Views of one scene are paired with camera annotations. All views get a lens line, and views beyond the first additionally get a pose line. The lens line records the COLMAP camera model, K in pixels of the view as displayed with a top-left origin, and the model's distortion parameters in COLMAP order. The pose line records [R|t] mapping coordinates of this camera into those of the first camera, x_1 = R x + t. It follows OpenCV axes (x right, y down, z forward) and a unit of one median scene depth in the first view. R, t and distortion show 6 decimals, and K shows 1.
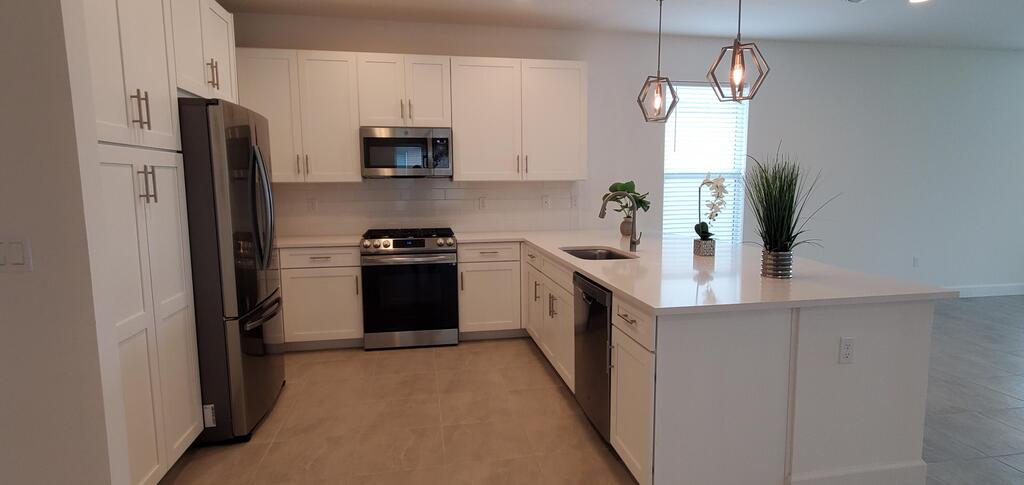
lens RADIAL K [[534.4, 0, 516.6], [0, 534.4, 242.2], [0, 0, 1]] dist [0.004572, 0.009842]
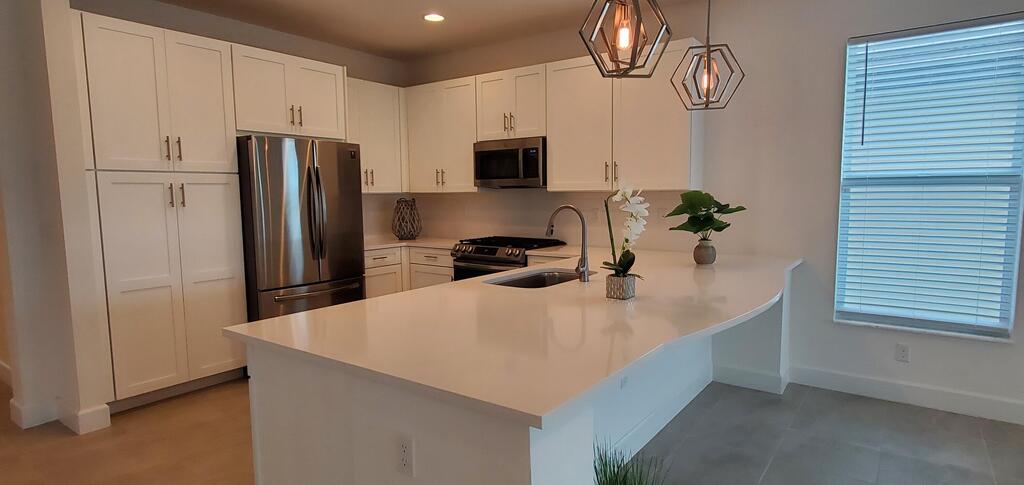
lens RADIAL K [[534.4, 0, 528.6], [0, 534.4, 240.9], [0, 0, 1]] dist [0.004572, 0.009842]
pose [[0.692807, 0.065016, -0.718186, 0.581860], [-0.077352, 0.996881, 0.015628, -0.038543], [0.716963, 0.044726, 0.695675, 0.320171]]
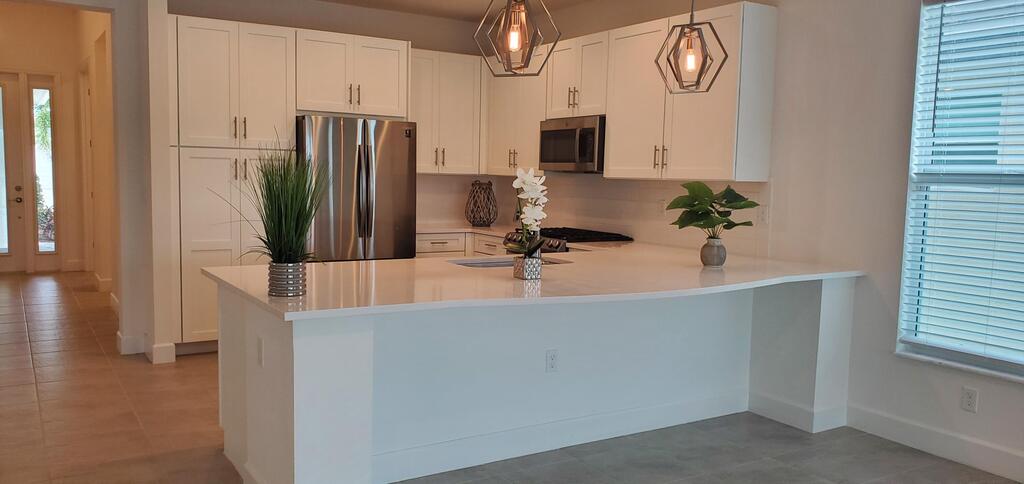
lens RADIAL K [[784.4, 0, 519.5], [0, 784.4, 242.7], [0, 0, 1]] dist [0.047069, -0.030535]
pose [[0.371539, 0.096708, -0.923367, 1.028762], [-0.132296, 0.989926, 0.050446, -0.059706], [0.918943, 0.103416, 0.380590, 0.434676]]
